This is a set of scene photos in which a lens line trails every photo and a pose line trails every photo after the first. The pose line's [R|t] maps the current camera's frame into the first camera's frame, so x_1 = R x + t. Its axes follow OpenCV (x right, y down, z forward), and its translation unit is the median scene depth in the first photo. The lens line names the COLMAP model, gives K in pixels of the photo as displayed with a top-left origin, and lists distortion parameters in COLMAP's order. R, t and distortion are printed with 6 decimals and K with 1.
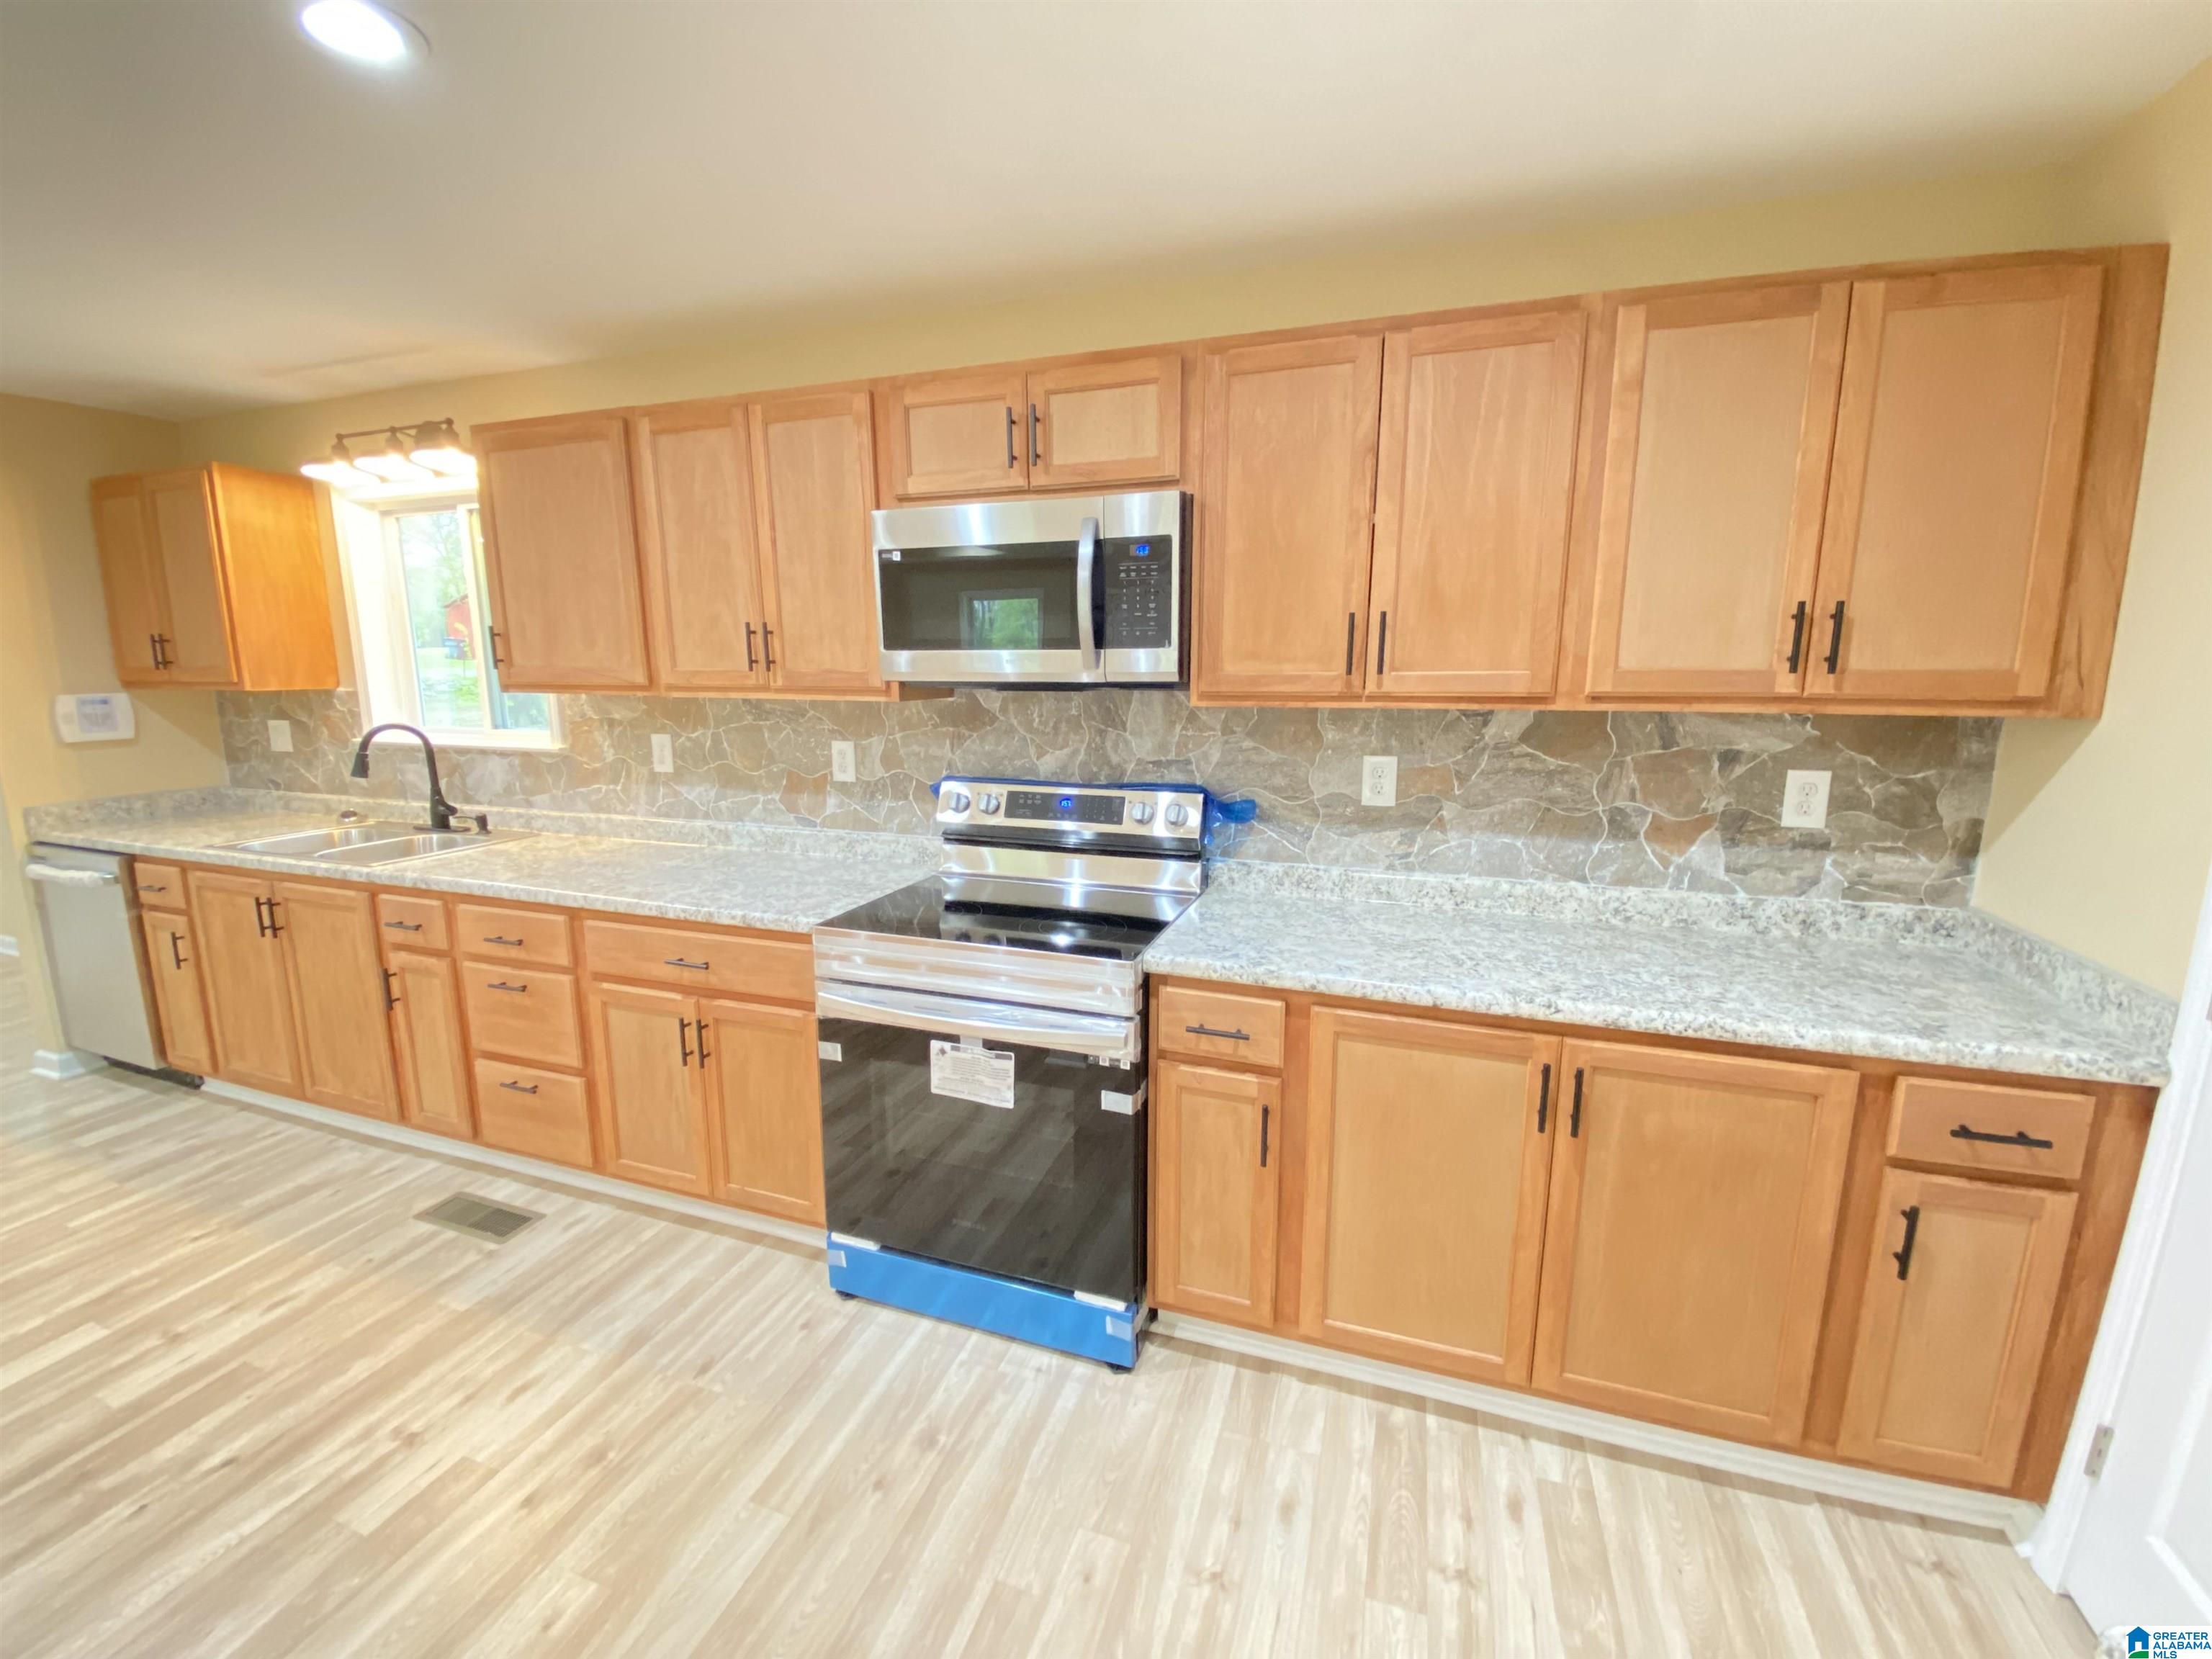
lens RADIAL K [[896.1, 0, 1106.0], [0, 896.1, 829.5], [0, 0, 1]] dist [0.024413, -0.022085]
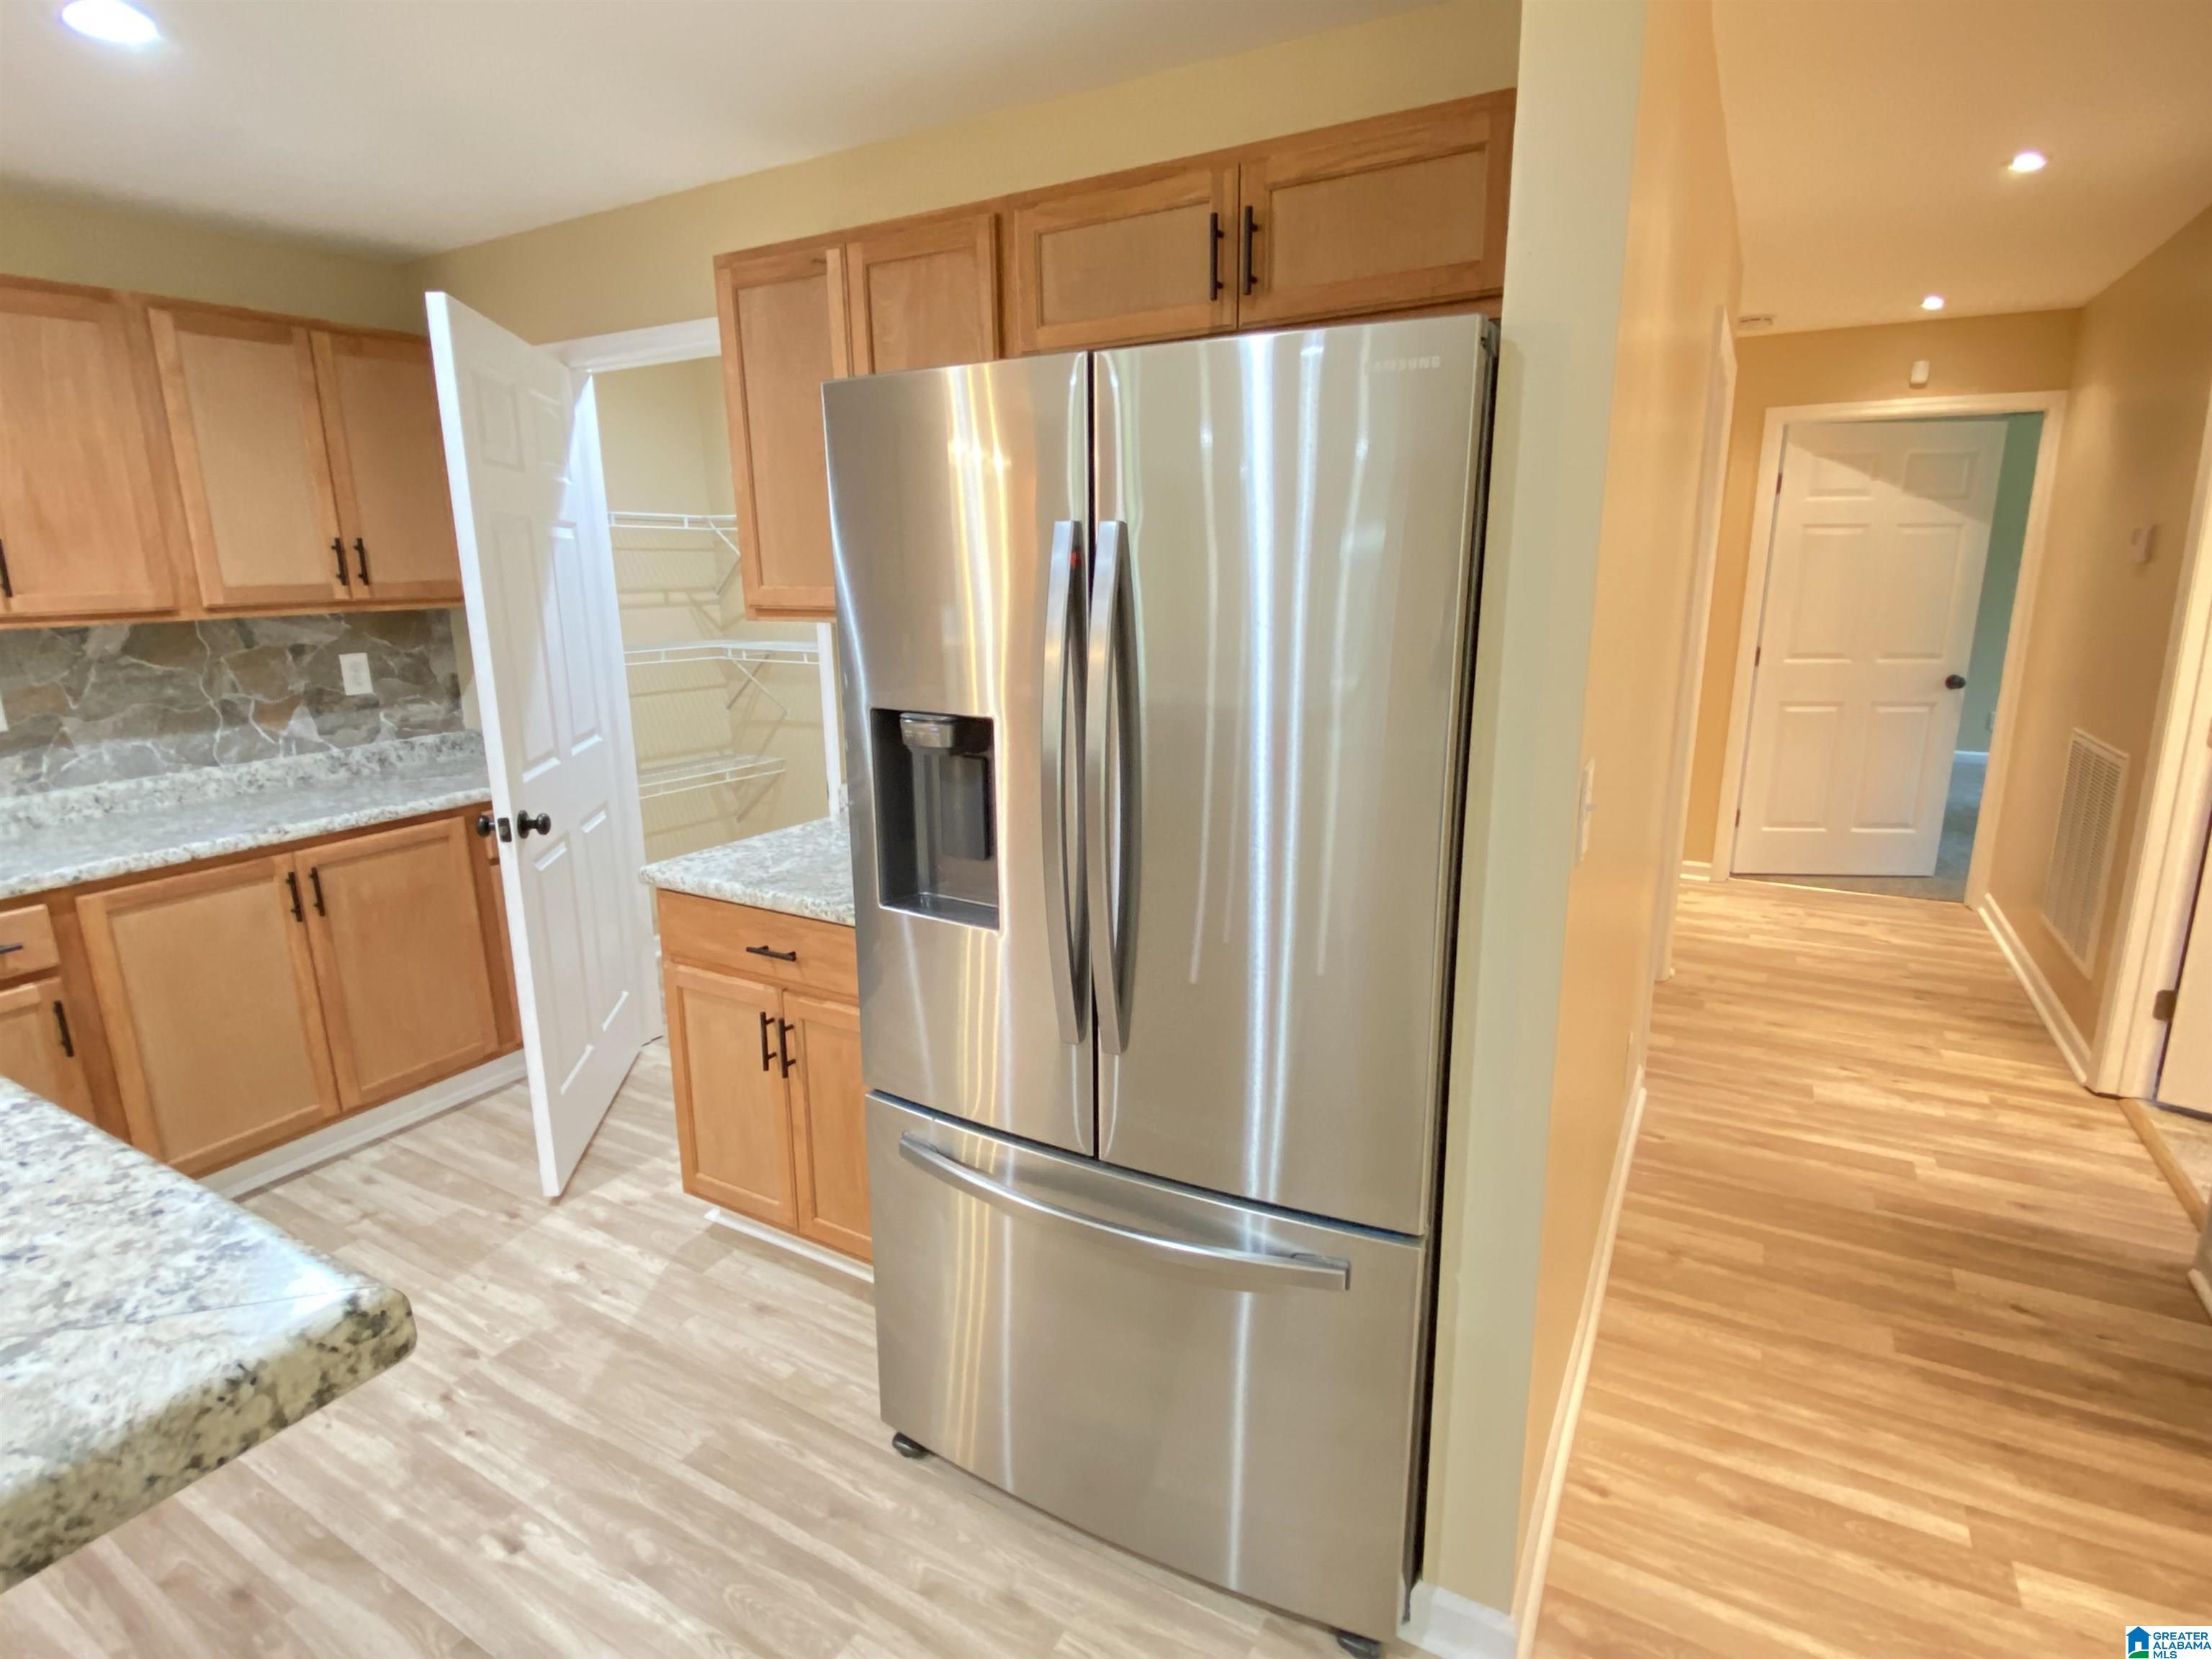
lens RADIAL K [[1131.2, 0, 1106.0], [0, 1131.2, 829.5], [0, 0, 1]] dist [-0.005547, -0.016321]
pose [[0.187757, -0.229969, 0.954914, -0.714058], [0.183274, 0.963333, 0.195961, 0.068334], [-0.964965, 0.138218, 0.223019, -0.476599]]
